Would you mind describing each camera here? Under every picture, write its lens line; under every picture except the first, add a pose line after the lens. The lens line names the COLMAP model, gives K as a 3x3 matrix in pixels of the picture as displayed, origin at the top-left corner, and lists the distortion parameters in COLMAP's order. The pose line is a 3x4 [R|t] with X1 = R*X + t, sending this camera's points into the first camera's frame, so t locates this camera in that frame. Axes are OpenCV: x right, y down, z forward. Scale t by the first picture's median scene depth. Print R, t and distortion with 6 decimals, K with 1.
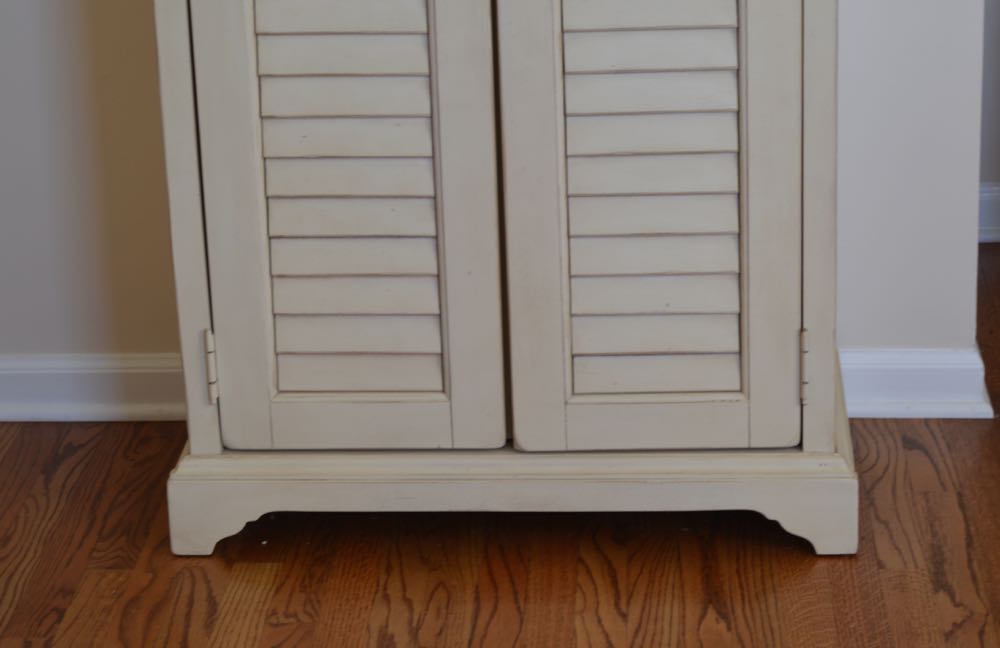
lens RADIAL K [[2645.4, 0, 499.6], [0, 2645.4, 320.3], [0, 0, 1]] dist [-0.064604, 0.000000]
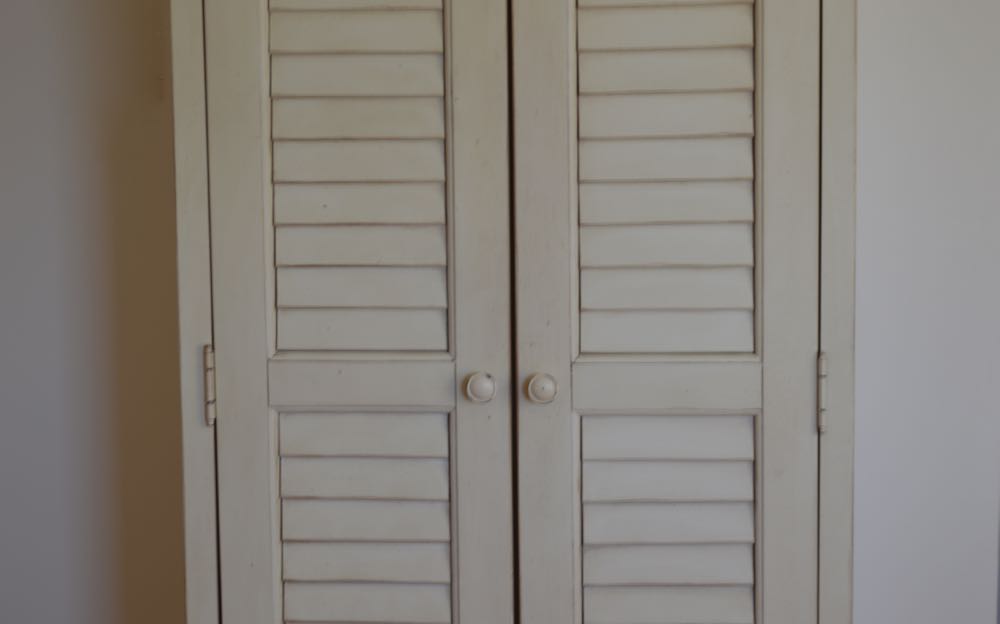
lens RADIAL K [[2569.1, 0, 508.4], [0, 2569.1, 313.1], [0, 0, 1]] dist [0.324881, 0.000000]
pose [[0.999712, 0.022866, -0.007248, 0.006803], [-0.023883, 0.976960, -0.212084, 0.190400], [0.002231, 0.212196, 0.977225, 0.068110]]
